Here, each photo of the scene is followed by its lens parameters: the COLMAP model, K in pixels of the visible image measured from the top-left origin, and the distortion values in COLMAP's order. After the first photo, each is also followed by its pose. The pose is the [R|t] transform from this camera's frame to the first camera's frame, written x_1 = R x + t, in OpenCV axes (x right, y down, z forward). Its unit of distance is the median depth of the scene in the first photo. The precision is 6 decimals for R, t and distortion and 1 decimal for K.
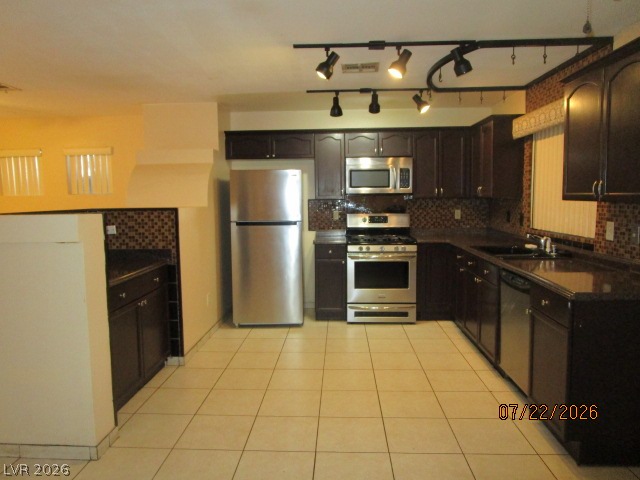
lens RADIAL K [[448.7, 0, 320.0], [0, 448.7, 240.0], [0, 0, 1]] dist [0.001223, 0.000748]
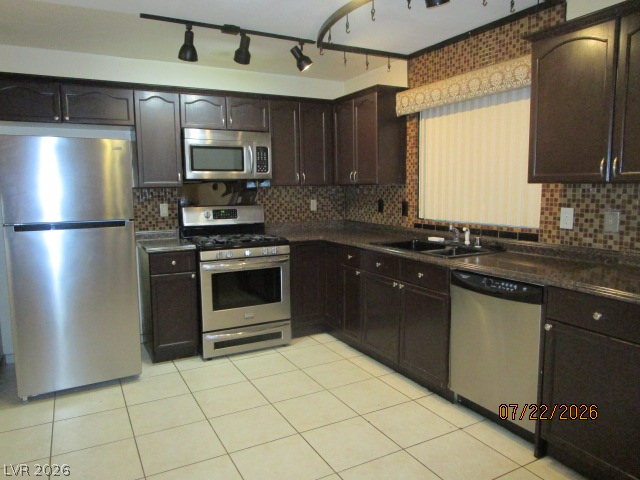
lens RADIAL K [[460.9, 0, 320.0], [0, 460.9, 240.0], [0, 0, 1]] dist [-0.002759, 0.002421]
pose [[0.861441, -0.058523, 0.504474, -0.141519], [0.052181, 0.998281, 0.026705, -0.016126], [-0.505169, 0.003319, 0.863014, 0.277959]]
